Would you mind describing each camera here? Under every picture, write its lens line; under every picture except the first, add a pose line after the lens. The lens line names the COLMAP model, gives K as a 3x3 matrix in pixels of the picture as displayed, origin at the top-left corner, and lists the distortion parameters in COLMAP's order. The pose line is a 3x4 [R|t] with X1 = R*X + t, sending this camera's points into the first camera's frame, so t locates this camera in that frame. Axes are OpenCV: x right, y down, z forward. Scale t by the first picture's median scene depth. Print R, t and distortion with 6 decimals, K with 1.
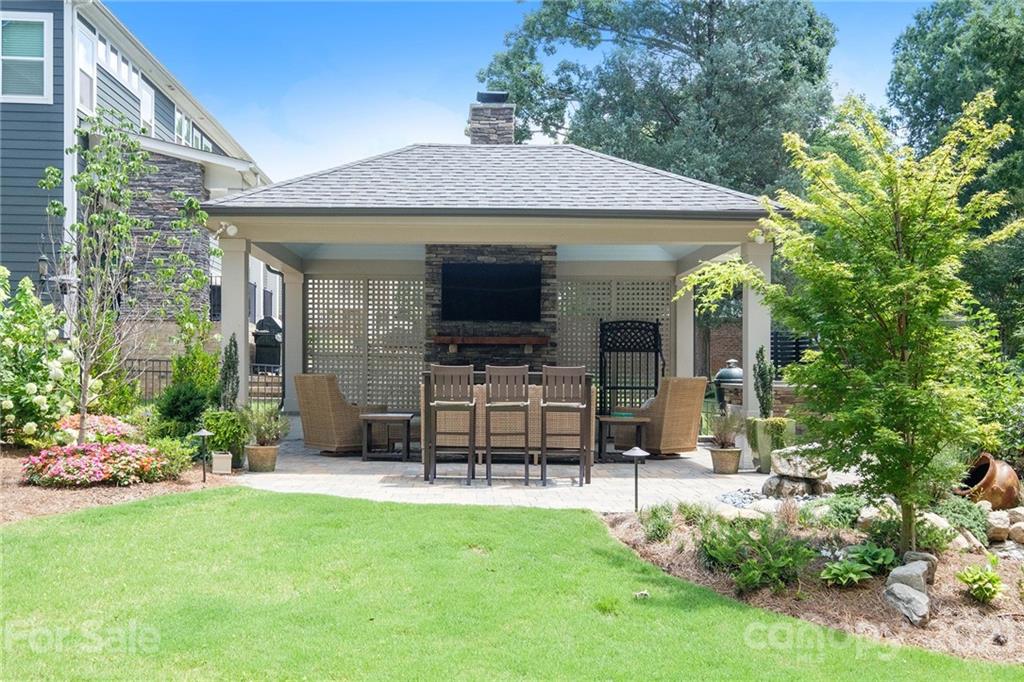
lens RADIAL K [[1067.7, 0, 512.0], [0, 1067.7, 341.0], [0, 0, 1]] dist [0.001871, 0.002144]
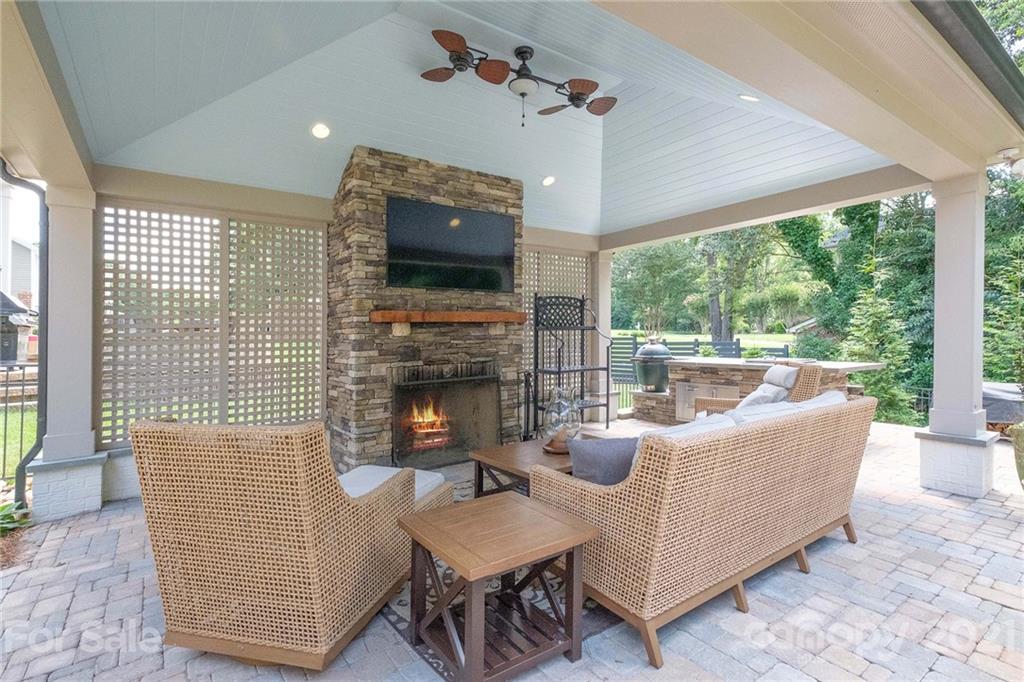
lens RADIAL K [[473.6, 0, 512.0], [0, 473.6, 341.0], [0, 0, 1]] dist [-0.020182, -0.000074]
pose [[0.817135, -0.028808, 0.575726, -0.167219], [0.005242, 0.999081, 0.042551, 0.002104], [-0.576422, -0.031751, 0.816535, 0.716664]]
